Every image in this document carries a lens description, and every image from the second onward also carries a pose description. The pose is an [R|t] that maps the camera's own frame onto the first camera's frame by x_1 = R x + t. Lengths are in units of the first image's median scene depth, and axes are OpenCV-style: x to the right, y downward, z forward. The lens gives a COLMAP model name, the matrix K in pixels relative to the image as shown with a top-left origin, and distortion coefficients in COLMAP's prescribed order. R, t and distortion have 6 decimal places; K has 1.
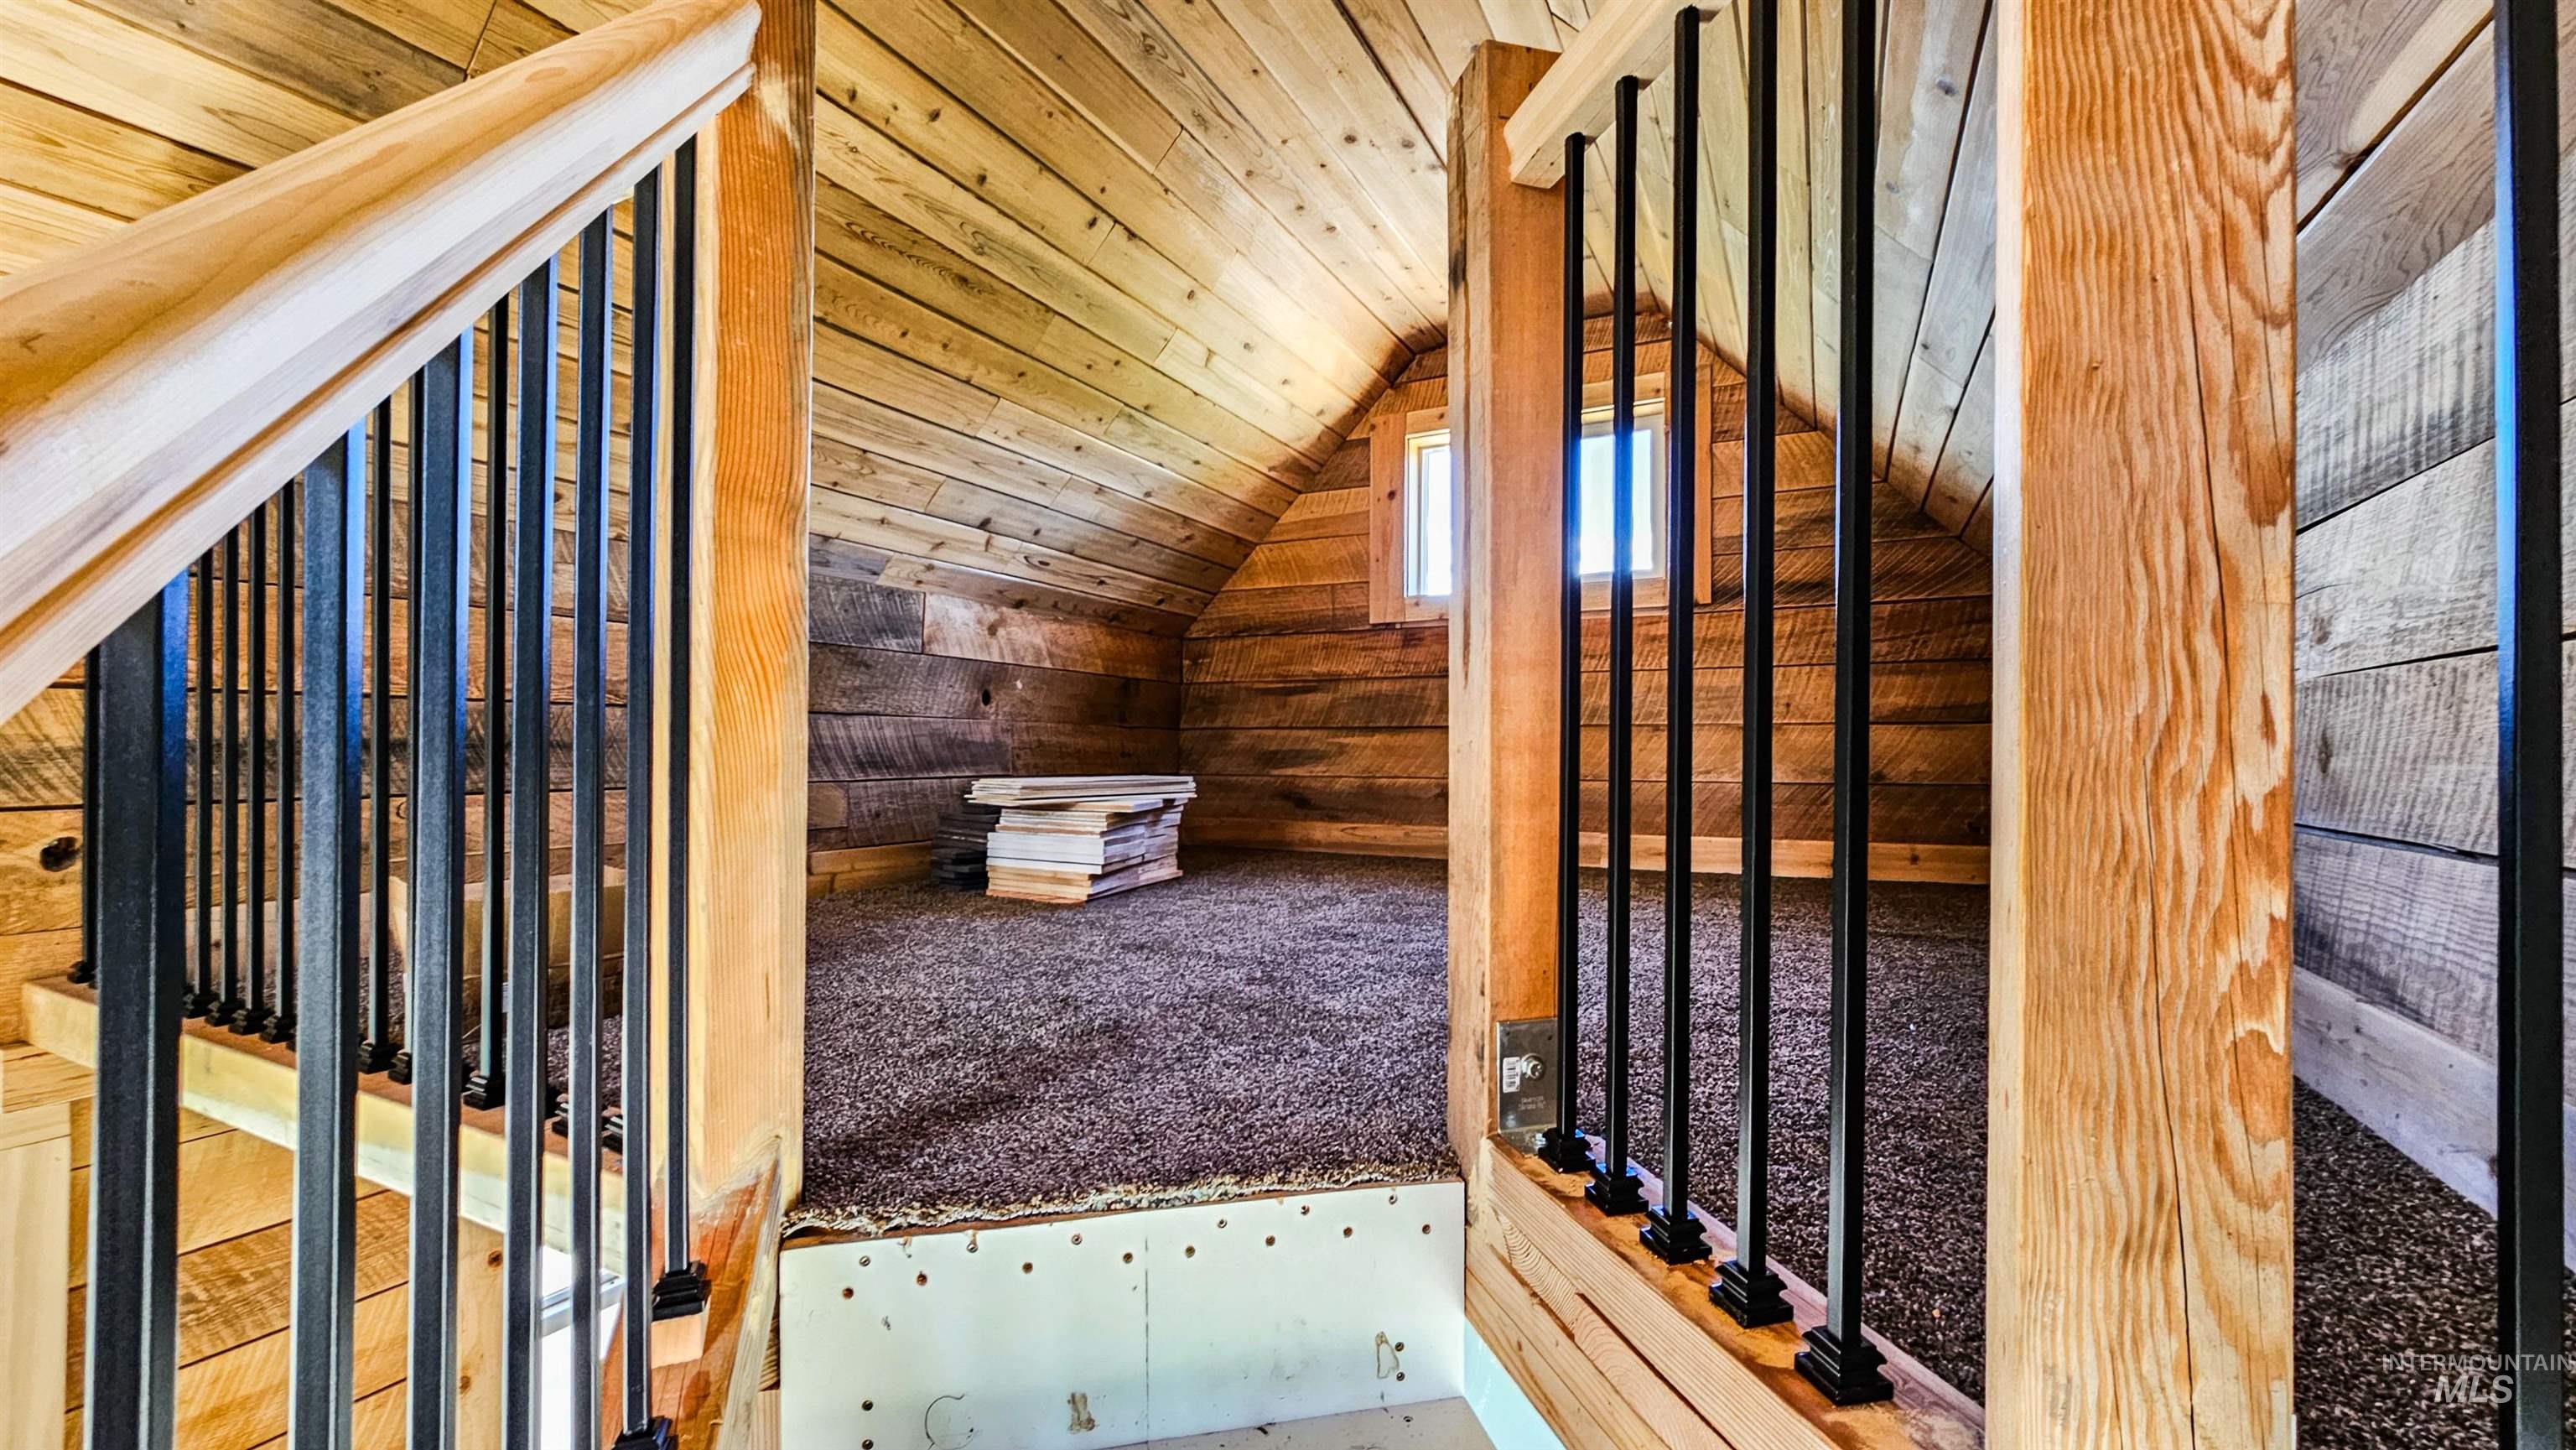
lens RADIAL K [[1039.2, 0, 1290.6], [0, 1039.2, 735.3], [0, 0, 1]] dist [0.000984, -0.000817]
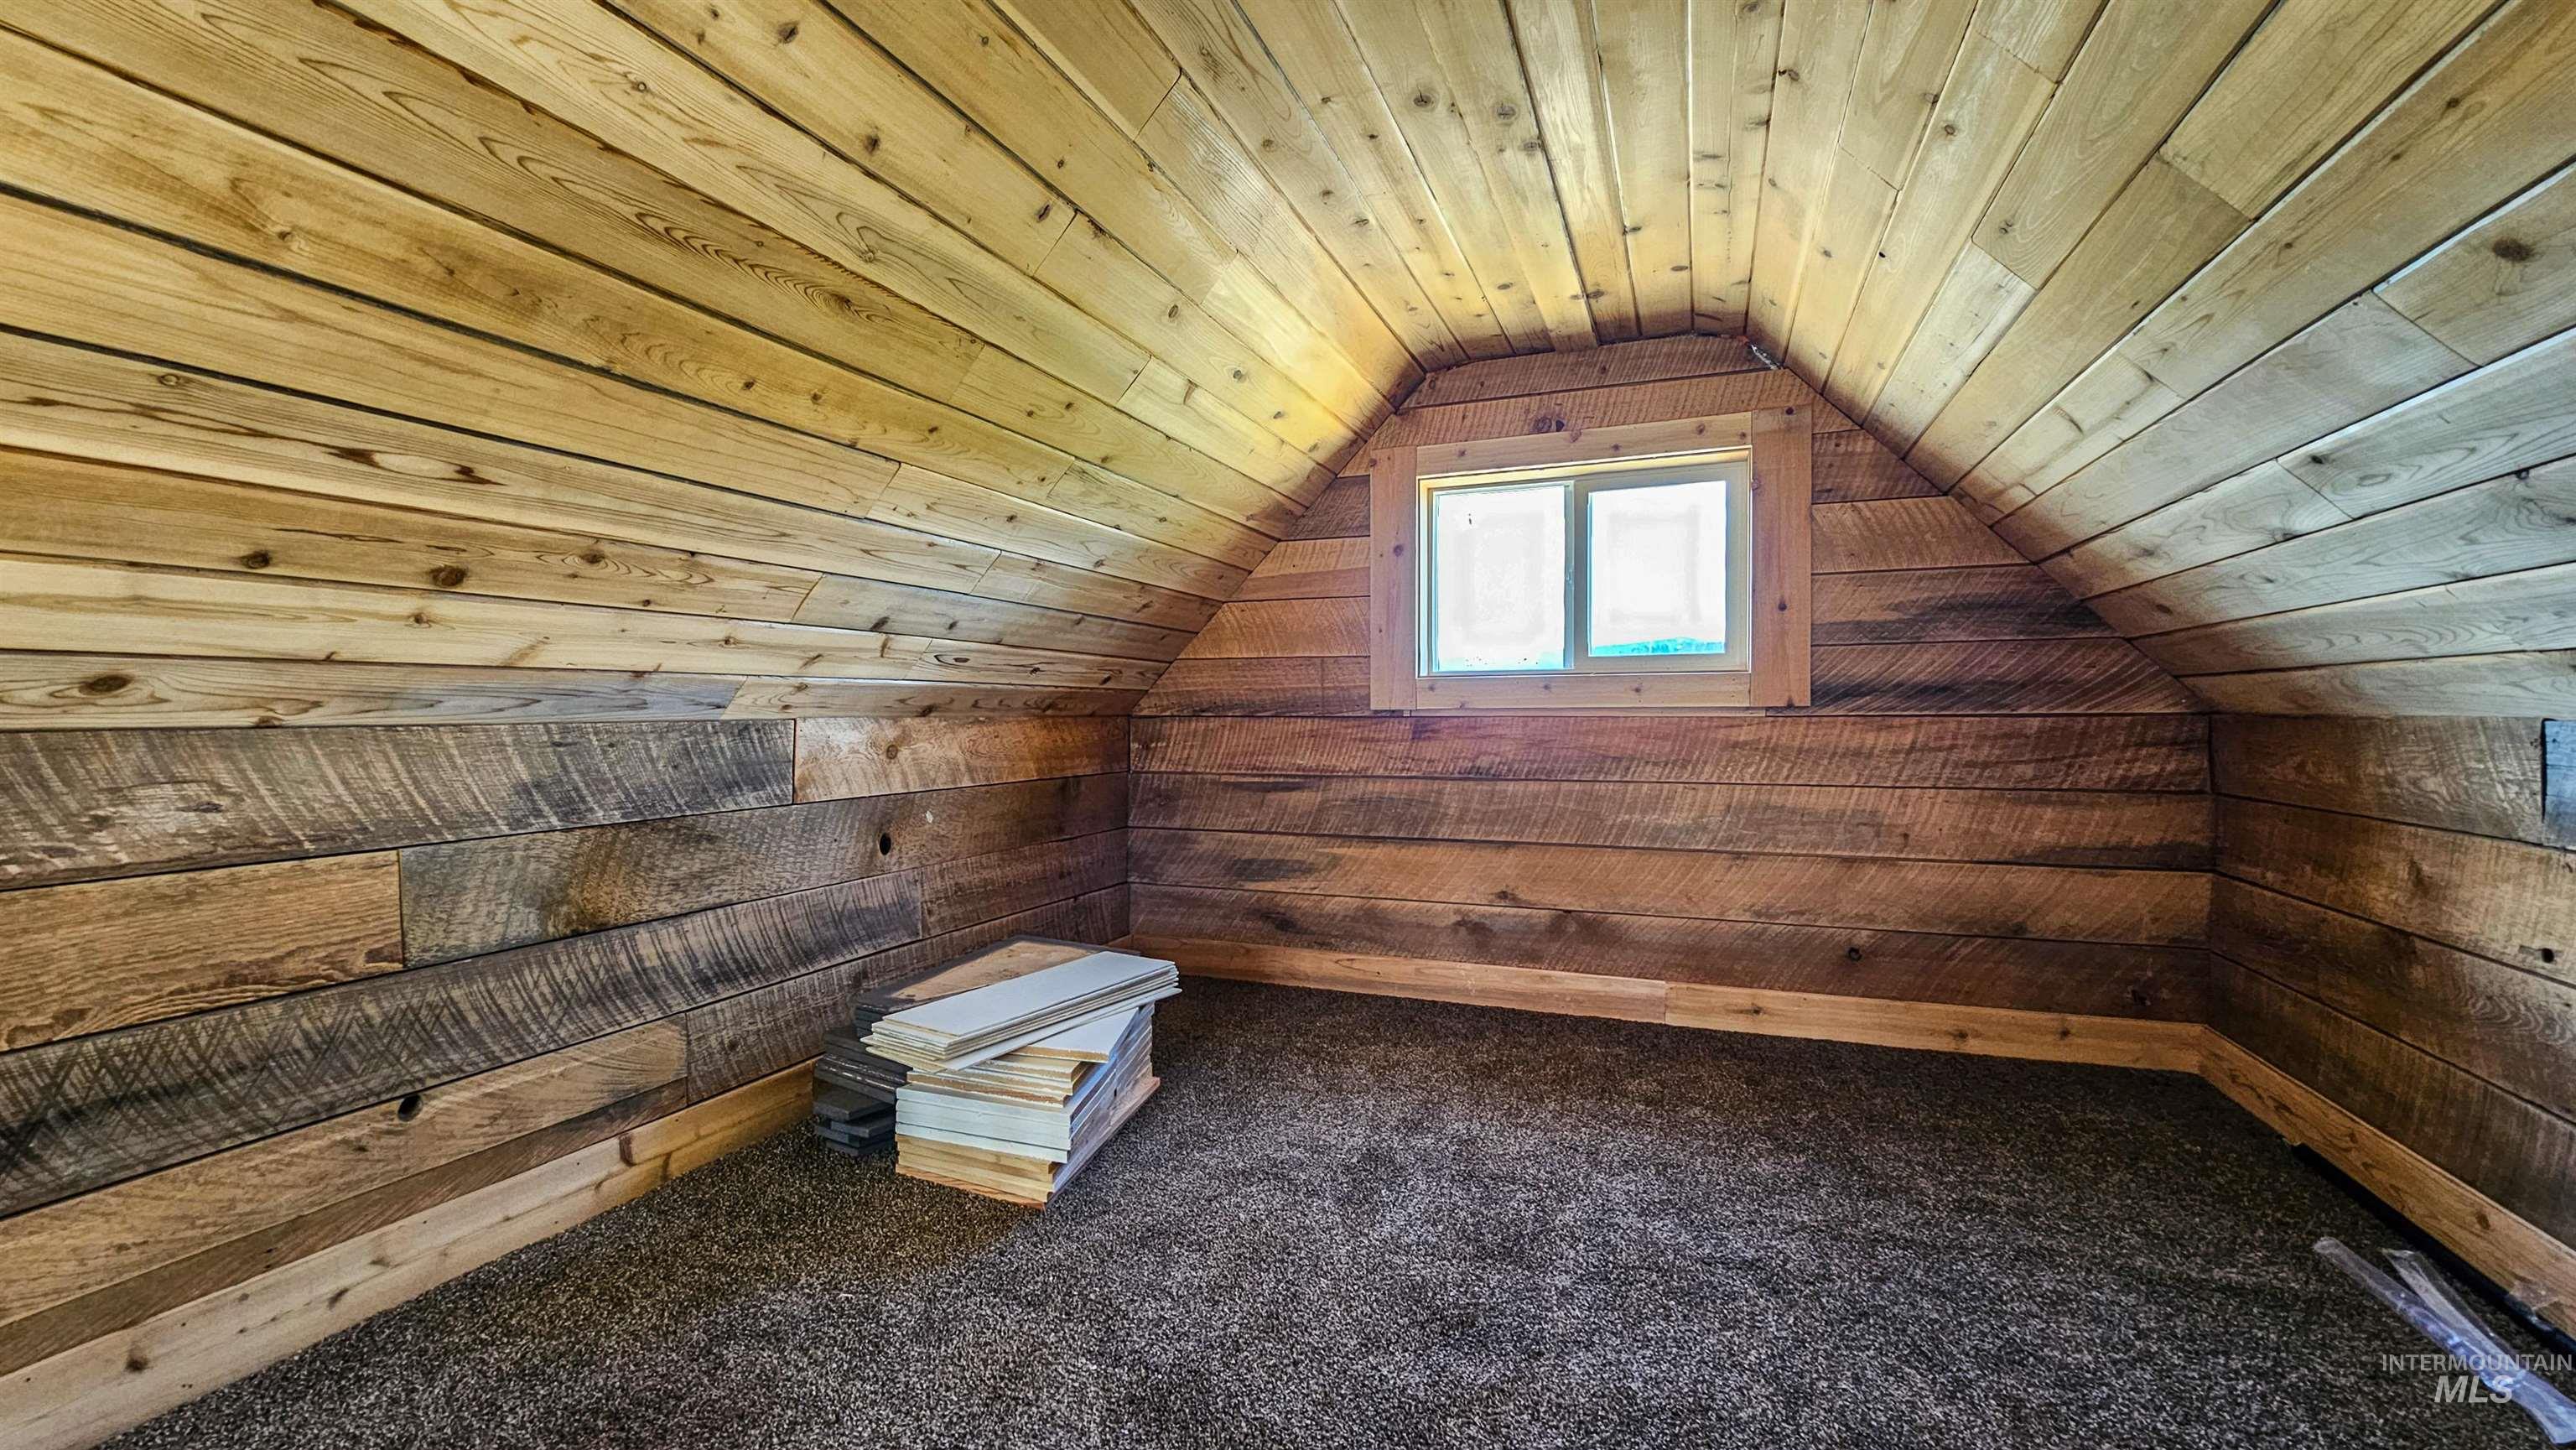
lens RADIAL K [[1039.2, 0, 1284.1], [0, 1039.2, 735.5], [0, 0, 1]] dist [0.000984, -0.000817]
pose [[0.995437, -0.010310, 0.094858, -0.087121], [0.006384, 0.999114, 0.041598, -0.156508], [-0.095203, -0.040802, 0.994621, 0.262850]]
